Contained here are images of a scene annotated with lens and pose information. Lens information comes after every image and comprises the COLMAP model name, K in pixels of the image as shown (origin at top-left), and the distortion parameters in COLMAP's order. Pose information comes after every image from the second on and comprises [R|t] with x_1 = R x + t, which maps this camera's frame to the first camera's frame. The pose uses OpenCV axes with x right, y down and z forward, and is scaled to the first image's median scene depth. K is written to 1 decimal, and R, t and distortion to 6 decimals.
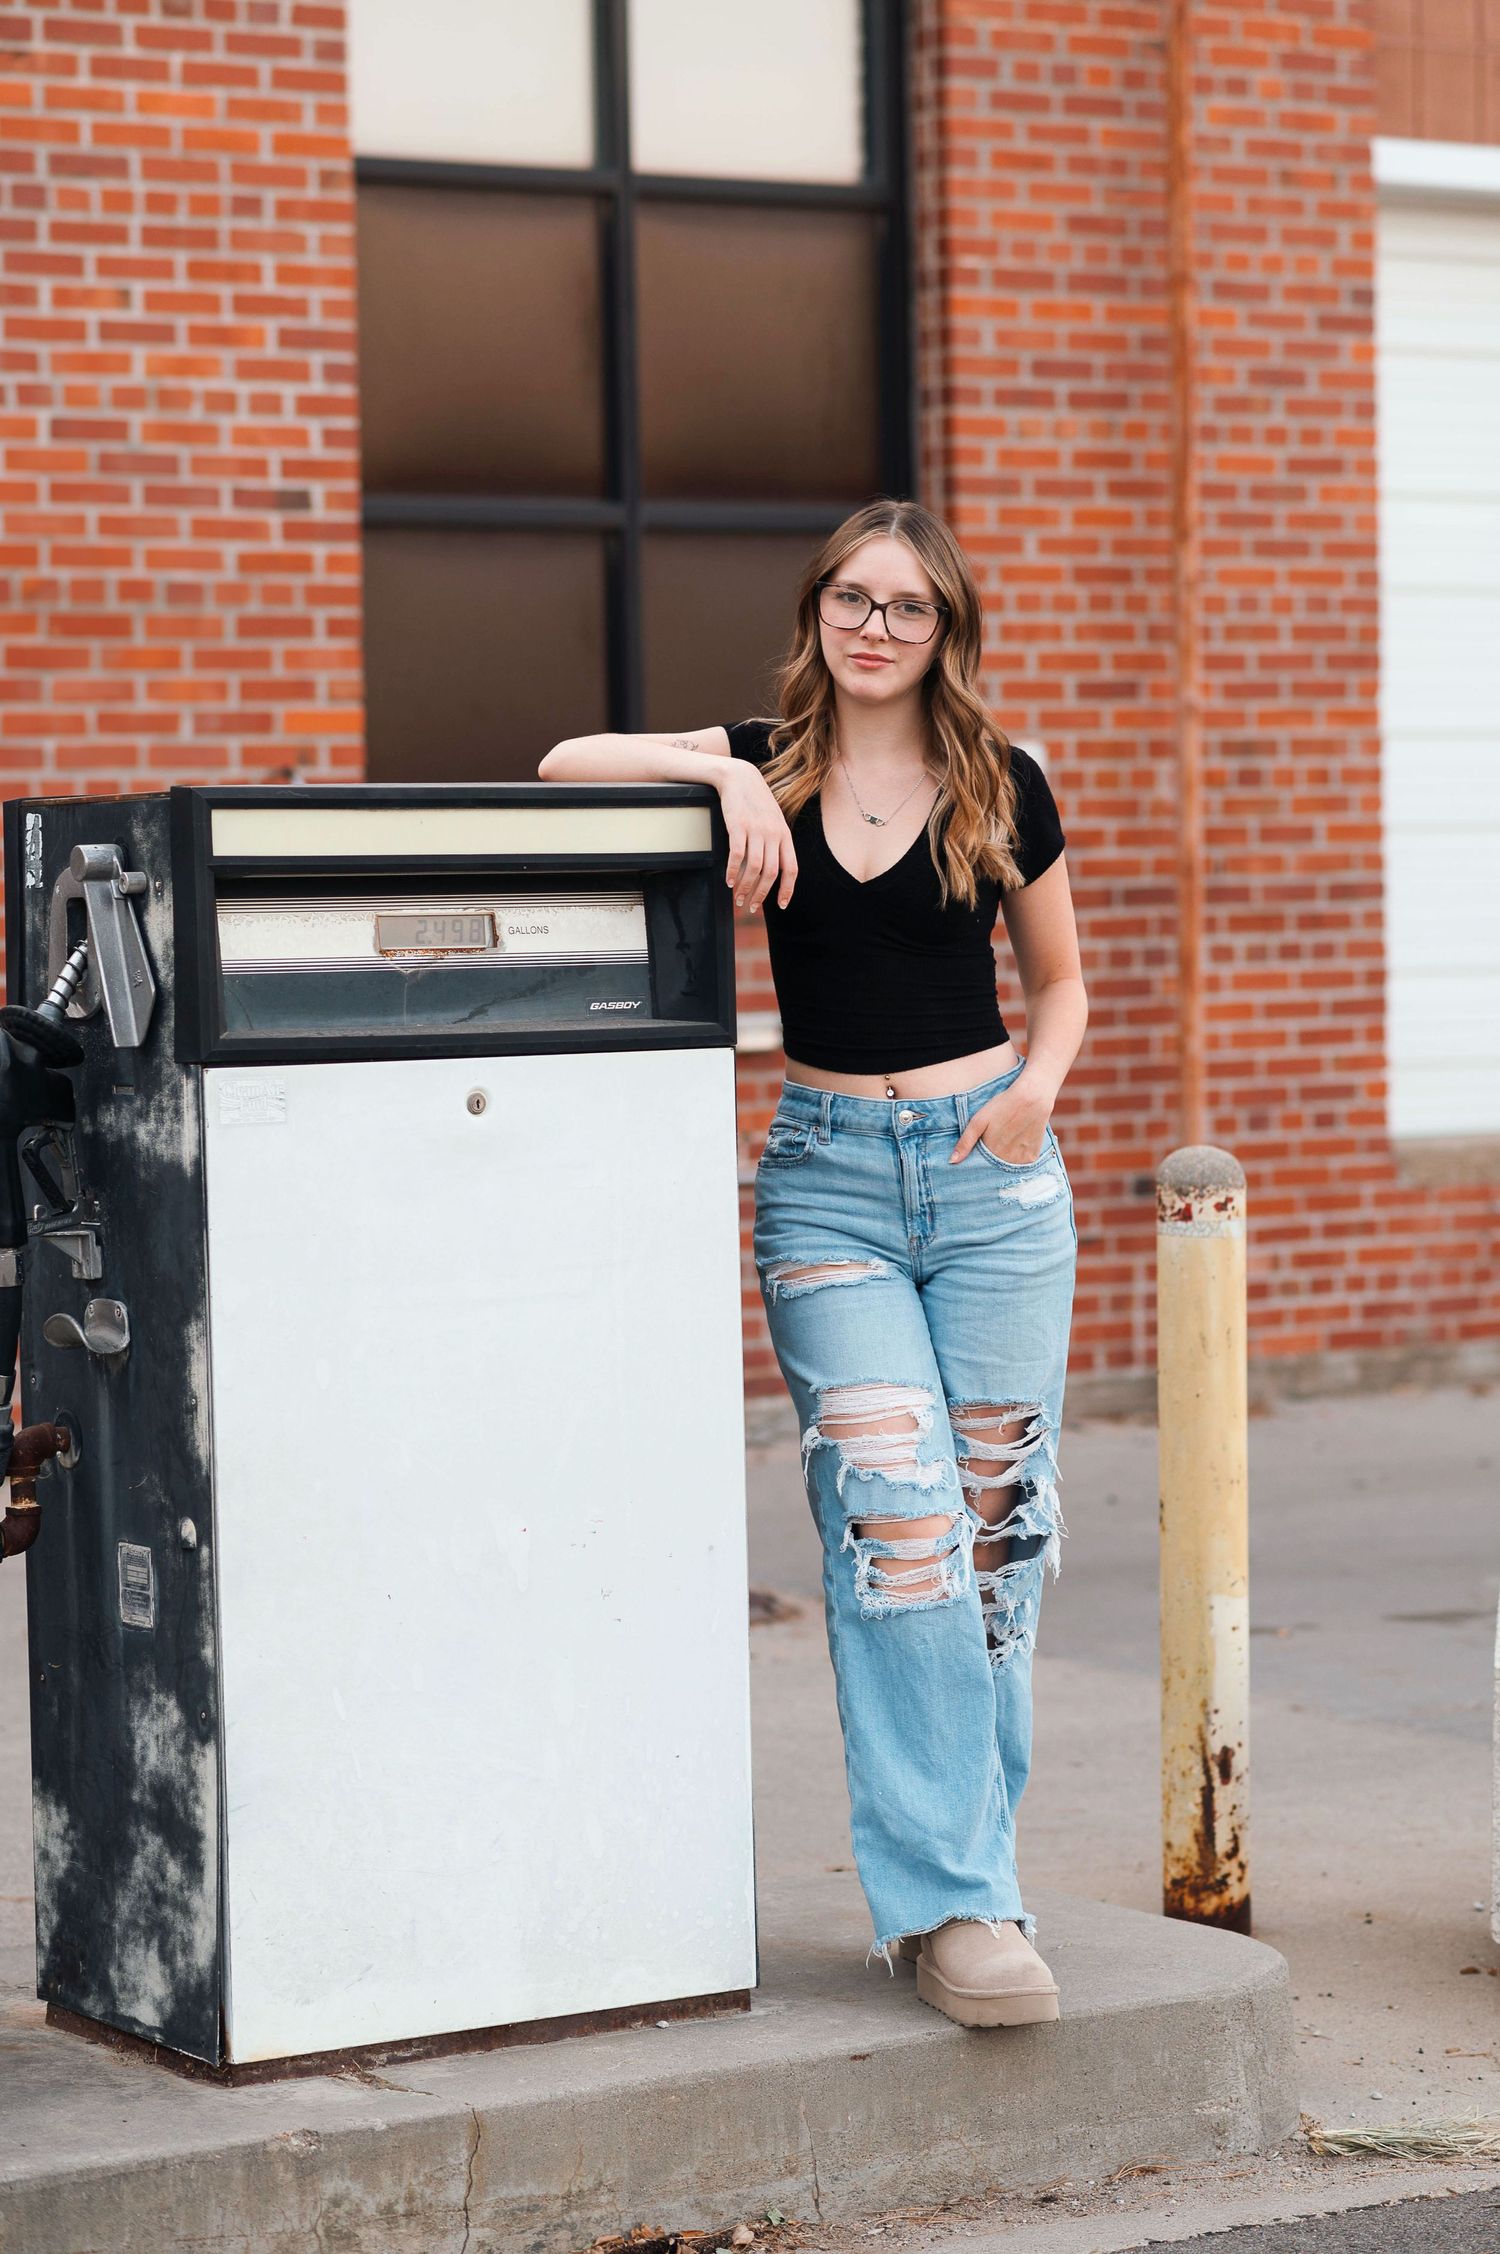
lens RADIAL K [[5494.8, 0, 750.0], [0, 5494.8, 1127.0], [0, 0, 1]] dist [0.025798, -0.388455]
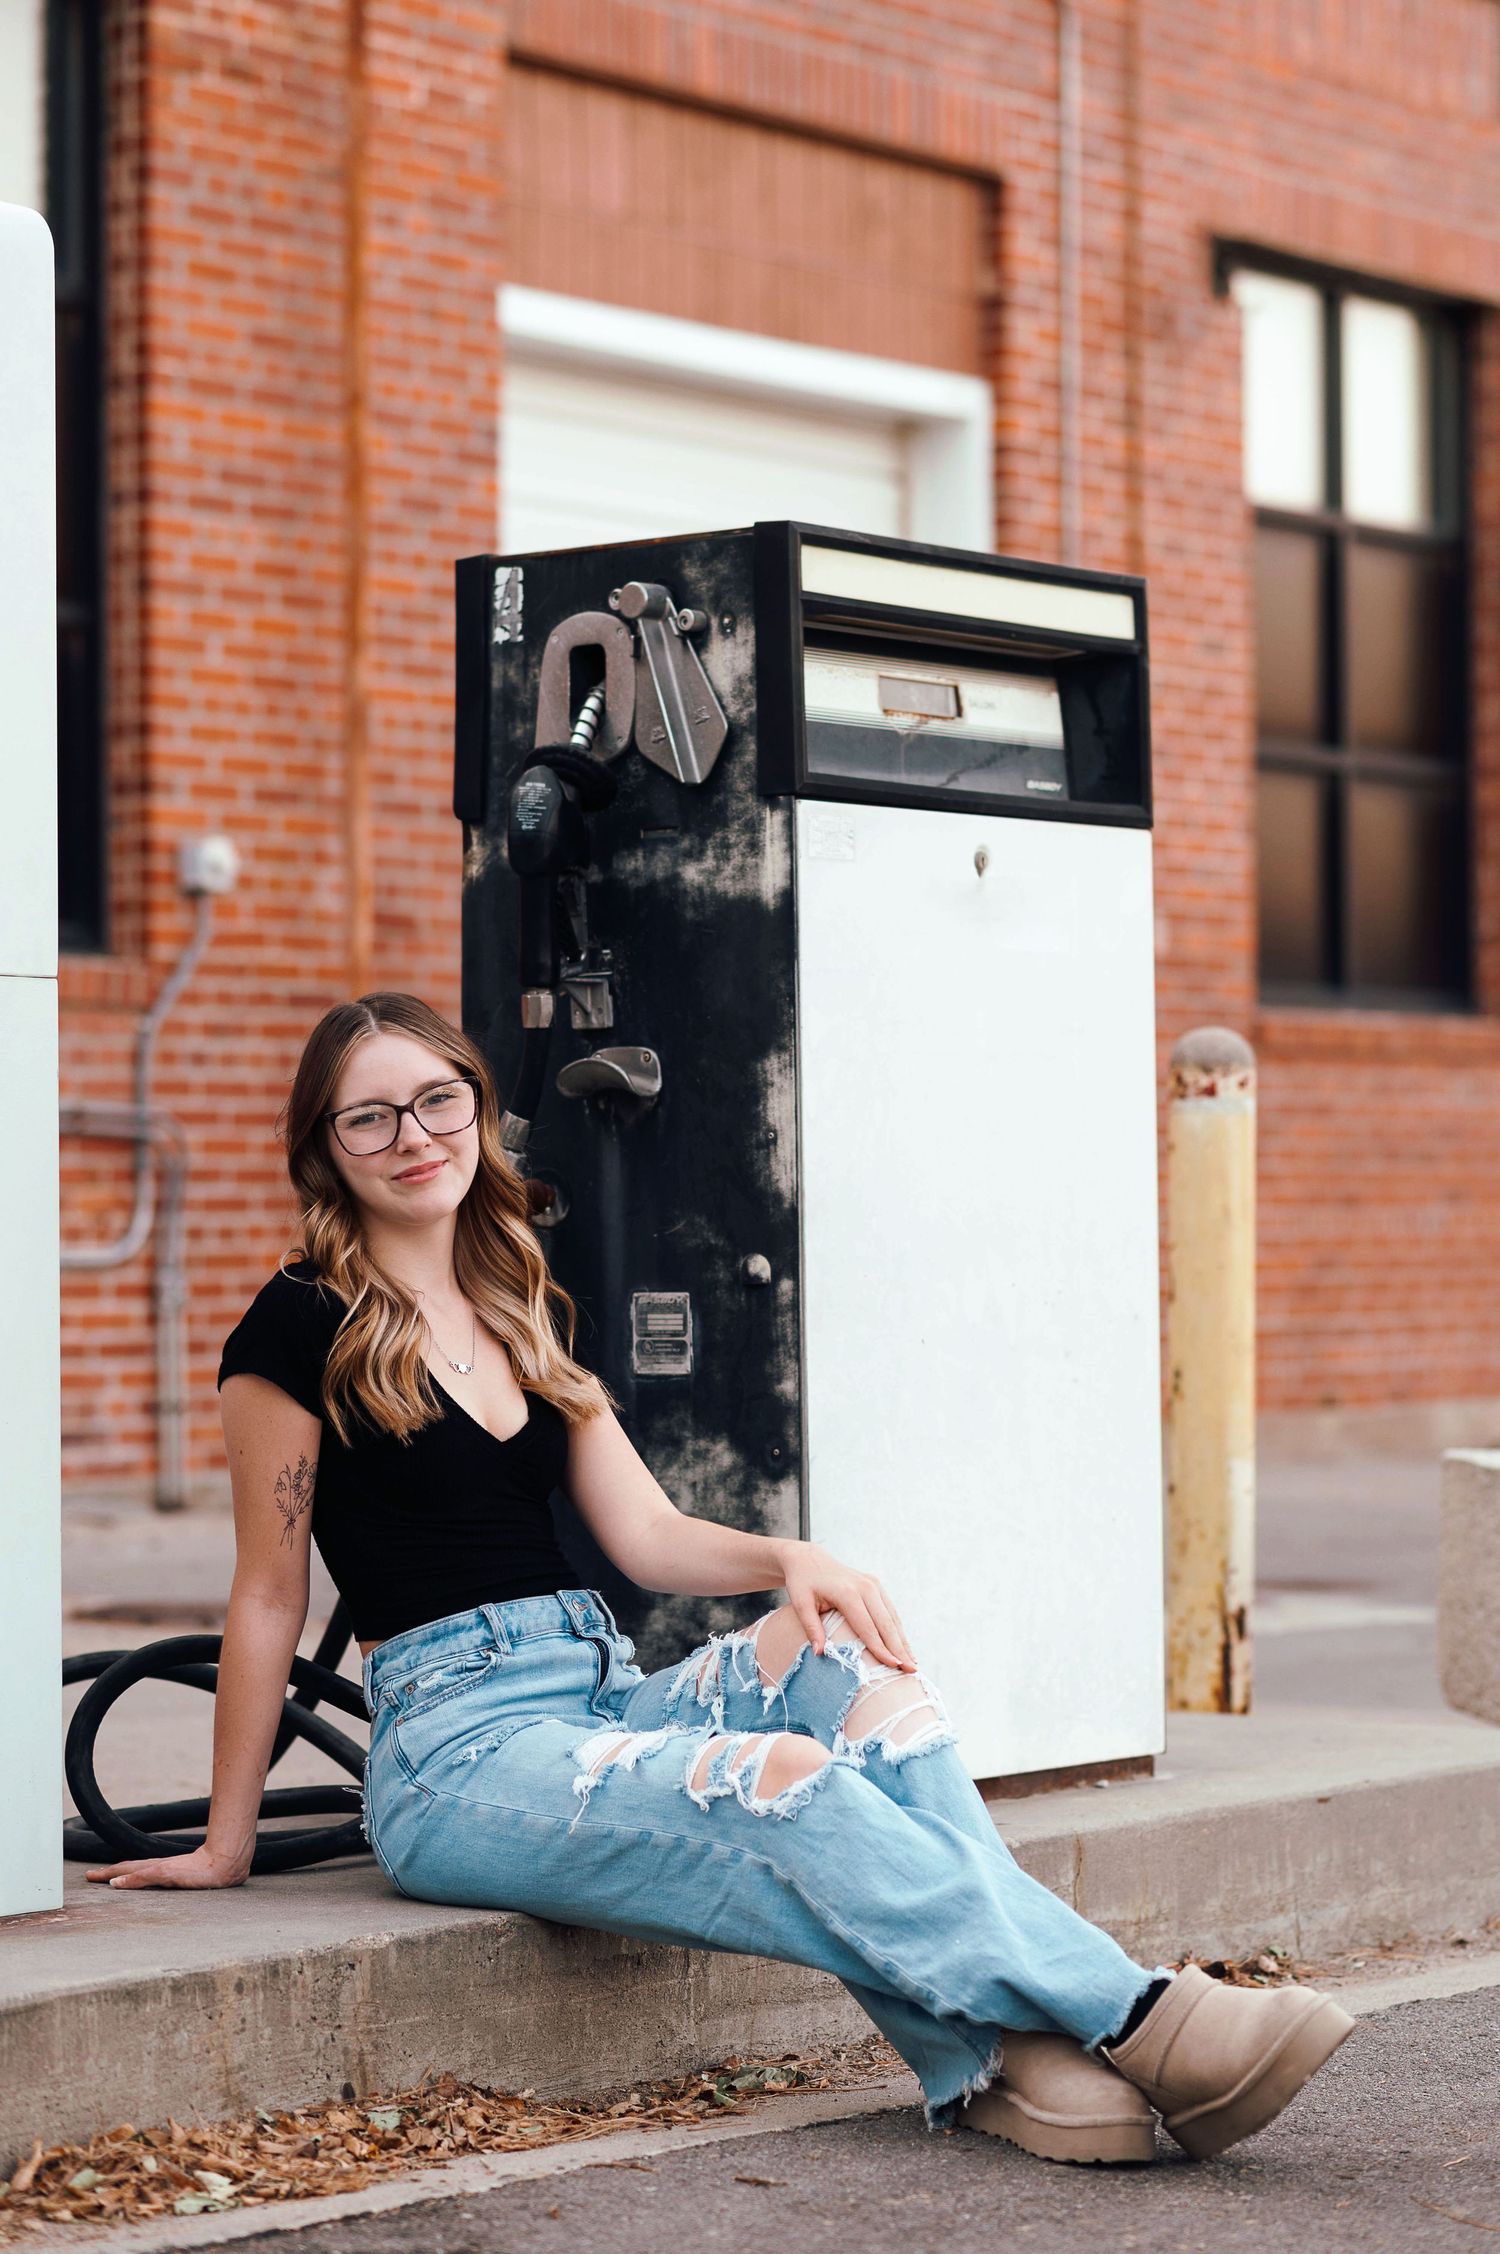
lens RADIAL K [[5426.8, 0, 750.0], [0, 5426.8, 1127.0], [0, 0, 1]] dist [-0.010150, -0.048775]
pose [[0.945781, 0.018465, 0.324279, -0.337337], [0.002763, 0.997889, -0.064880, 0.089348], [-0.324793, 0.062258, 0.943734, 0.057713]]
